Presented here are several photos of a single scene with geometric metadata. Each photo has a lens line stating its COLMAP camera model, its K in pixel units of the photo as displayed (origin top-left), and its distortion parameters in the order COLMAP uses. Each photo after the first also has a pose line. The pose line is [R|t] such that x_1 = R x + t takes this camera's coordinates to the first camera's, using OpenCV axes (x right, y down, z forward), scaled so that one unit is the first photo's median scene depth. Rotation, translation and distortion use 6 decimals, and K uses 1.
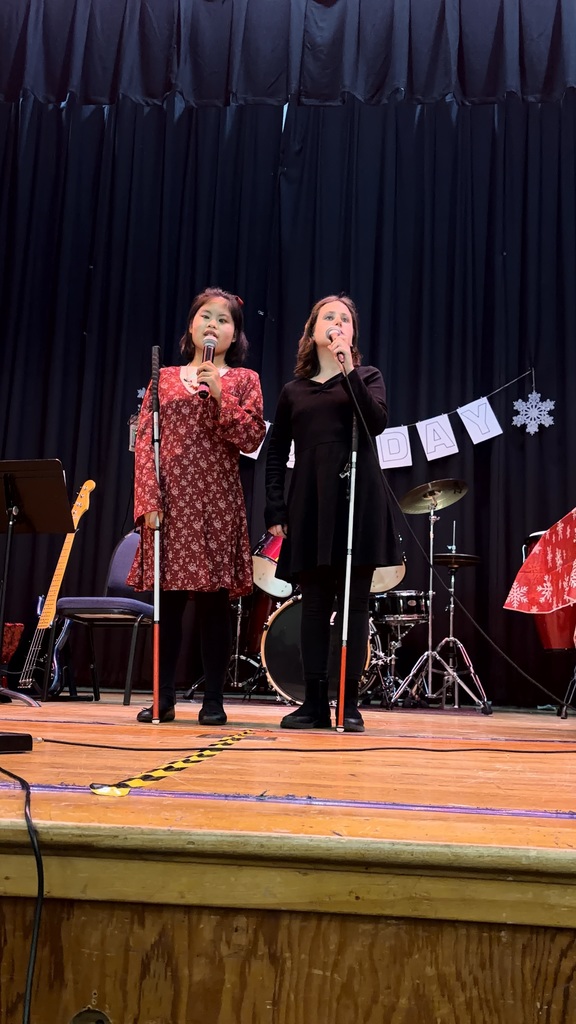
lens RADIAL K [[944.3, 0, 297.3], [0, 944.3, 518.6], [0, 0, 1]] dist [0.015429, 0.030854]
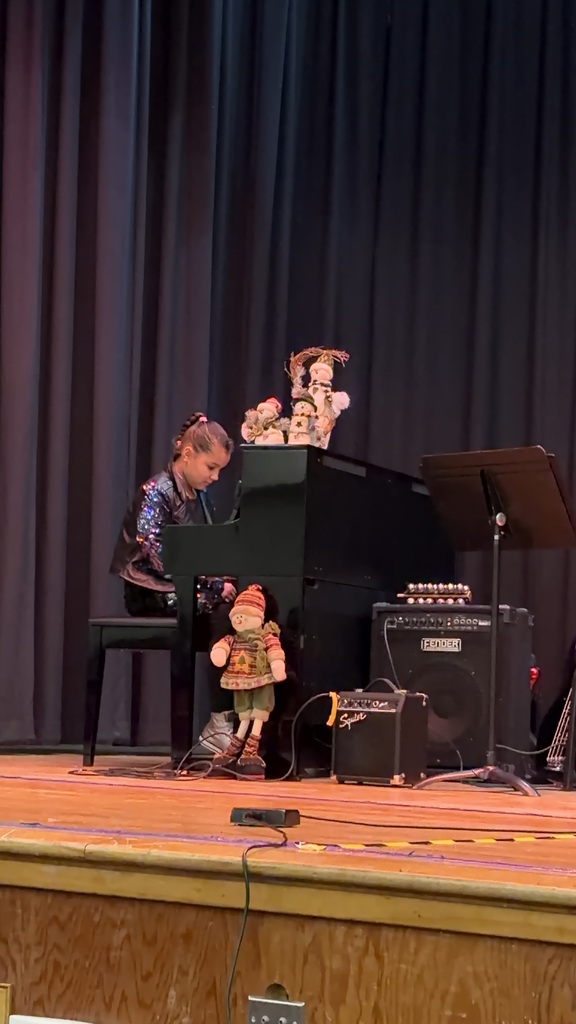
lens RADIAL K [[2336.0, 0, 288.0], [0, 2336.0, 512.0], [0, 0, 1]] dist [0.045297, 4.009258]
pose [[0.851615, -0.052458, -0.521536, 1.798541], [0.088201, 0.995133, 0.043930, -0.395497], [0.516693, -0.083412, 0.852098, -2.128894]]
